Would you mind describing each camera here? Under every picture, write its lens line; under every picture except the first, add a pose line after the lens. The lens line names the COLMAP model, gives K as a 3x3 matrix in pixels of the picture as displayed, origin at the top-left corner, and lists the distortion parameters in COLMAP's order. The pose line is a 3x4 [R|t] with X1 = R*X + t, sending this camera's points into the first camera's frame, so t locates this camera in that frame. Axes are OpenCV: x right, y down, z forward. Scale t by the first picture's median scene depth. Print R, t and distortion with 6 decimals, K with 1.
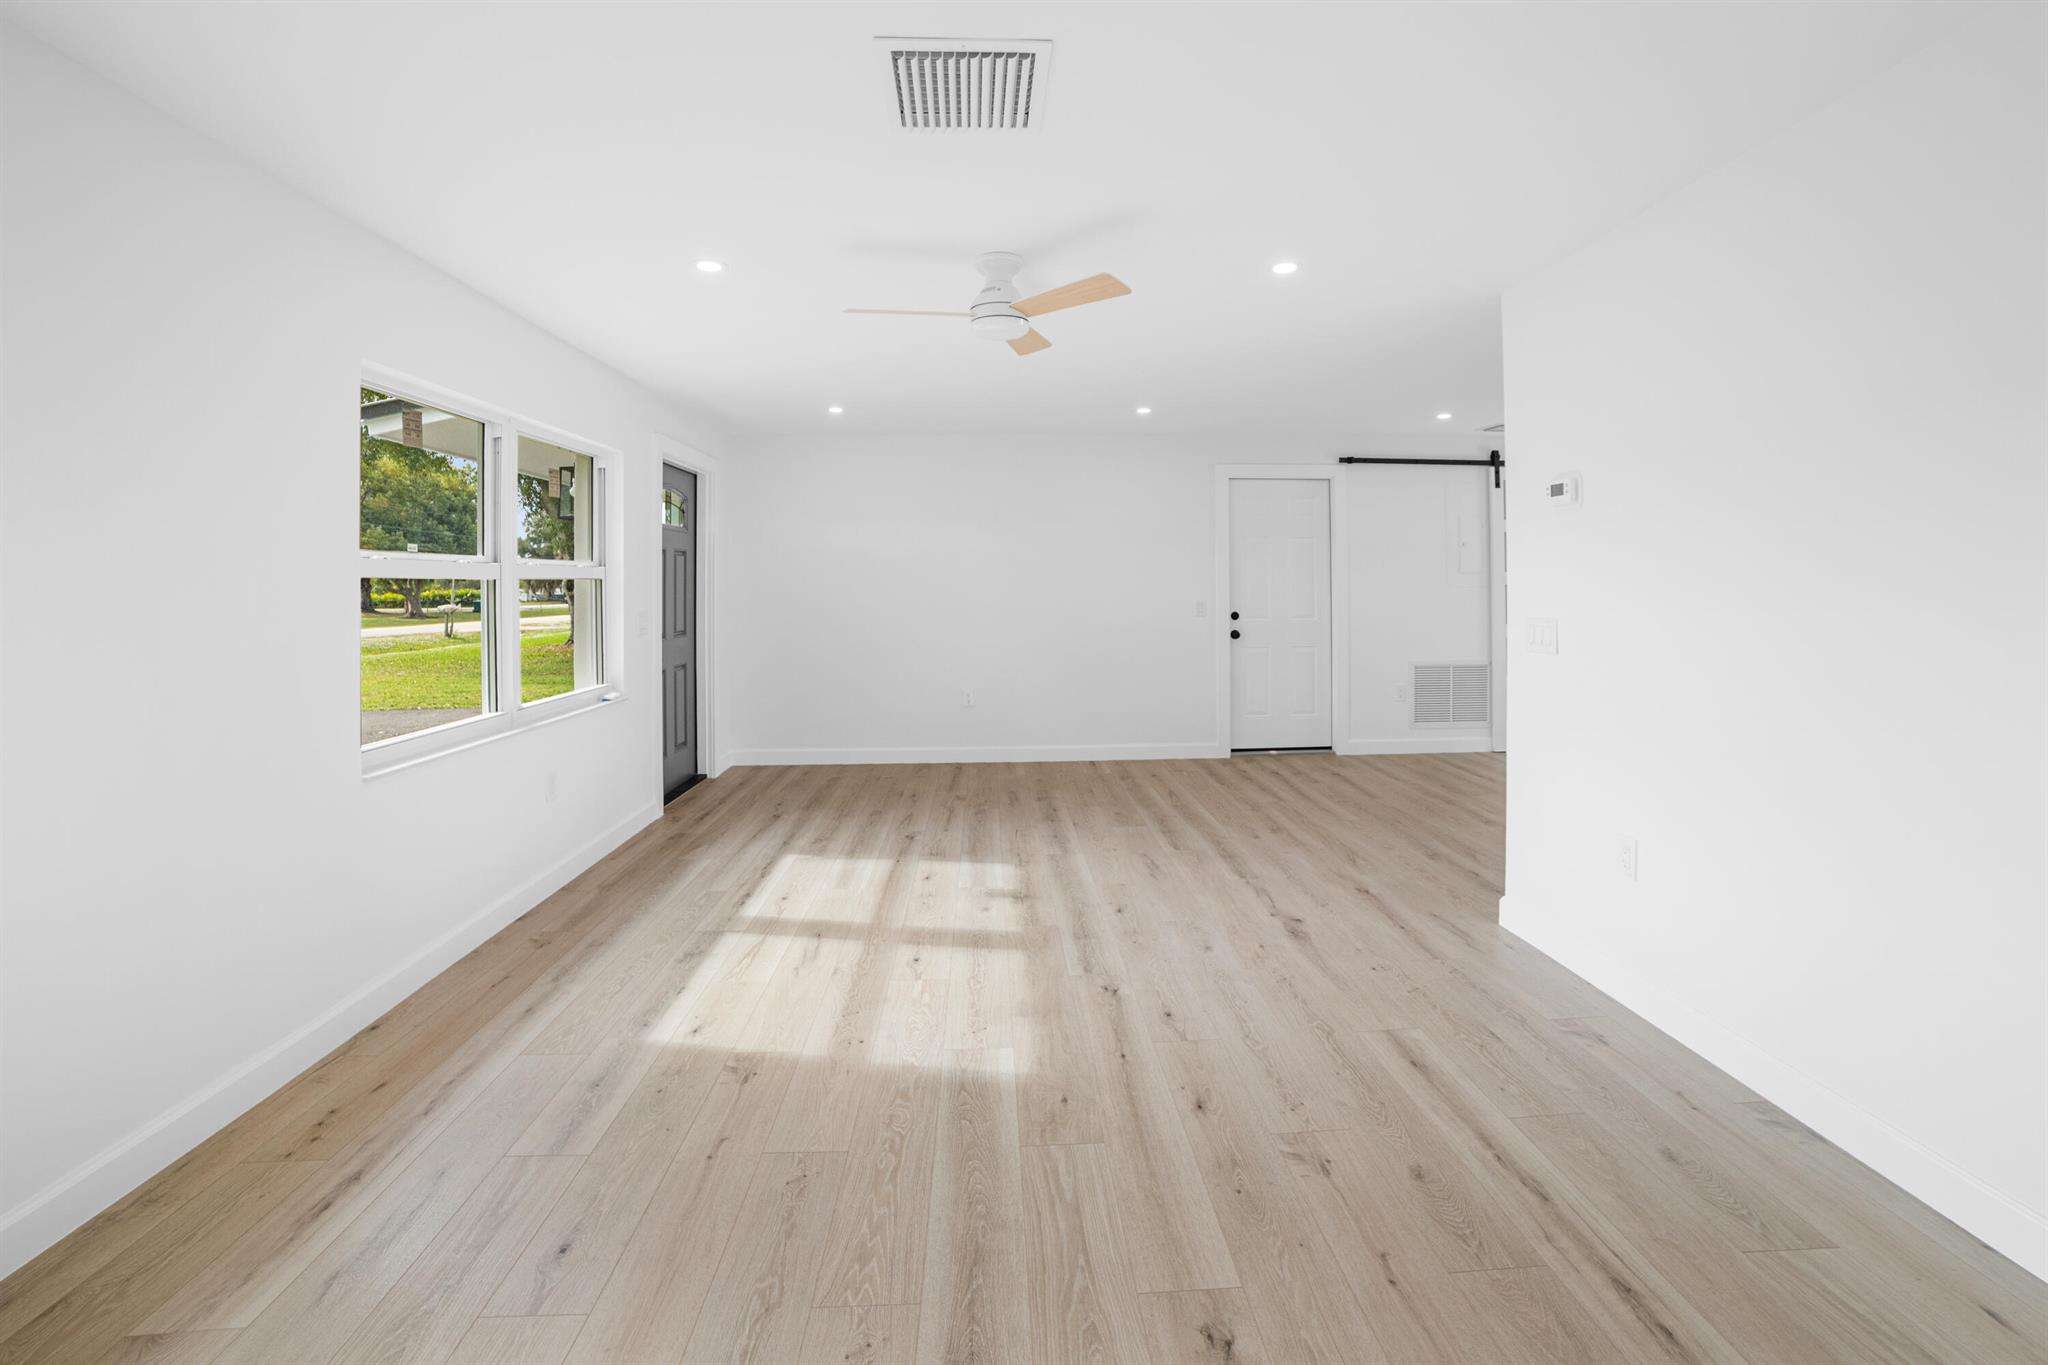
lens RADIAL K [[869.1, 0, 1019.3], [0, 869.1, 553.5], [0, 0, 1]] dist [-0.075519, 0.023321]
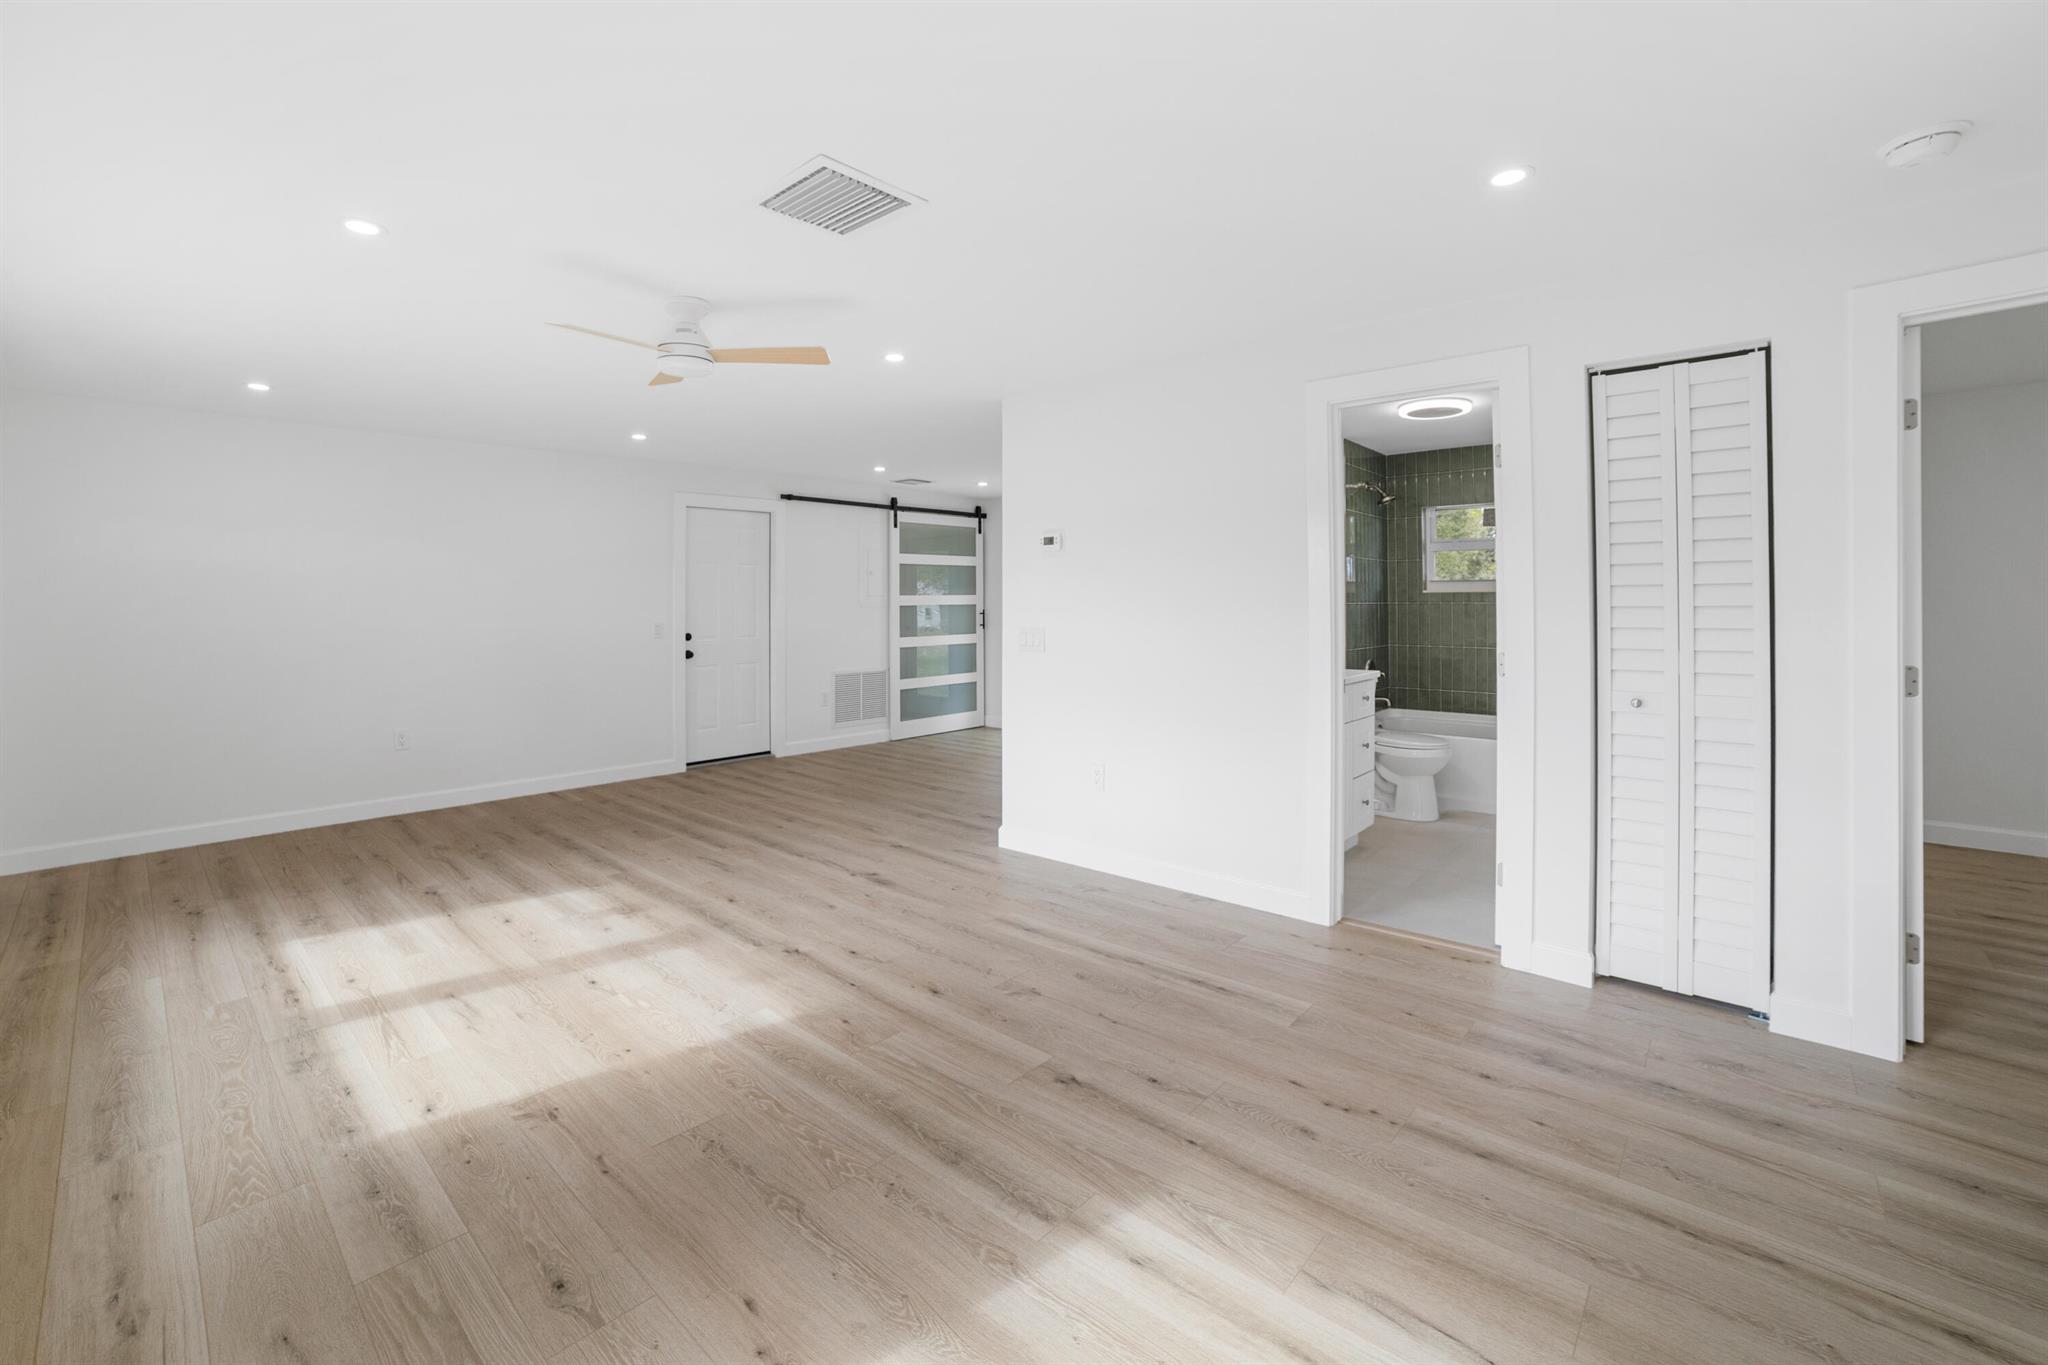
lens RADIAL K [[839.7, 0, 1027.8], [0, 839.7, 582.7], [0, 0, 1]] dist [-0.079116, 0.019251]
pose [[0.712503, 0.012030, 0.701565, -0.457005], [-0.016310, 0.999867, -0.000580, 0.000428], [-0.701479, -0.011029, 0.712605, -0.026762]]
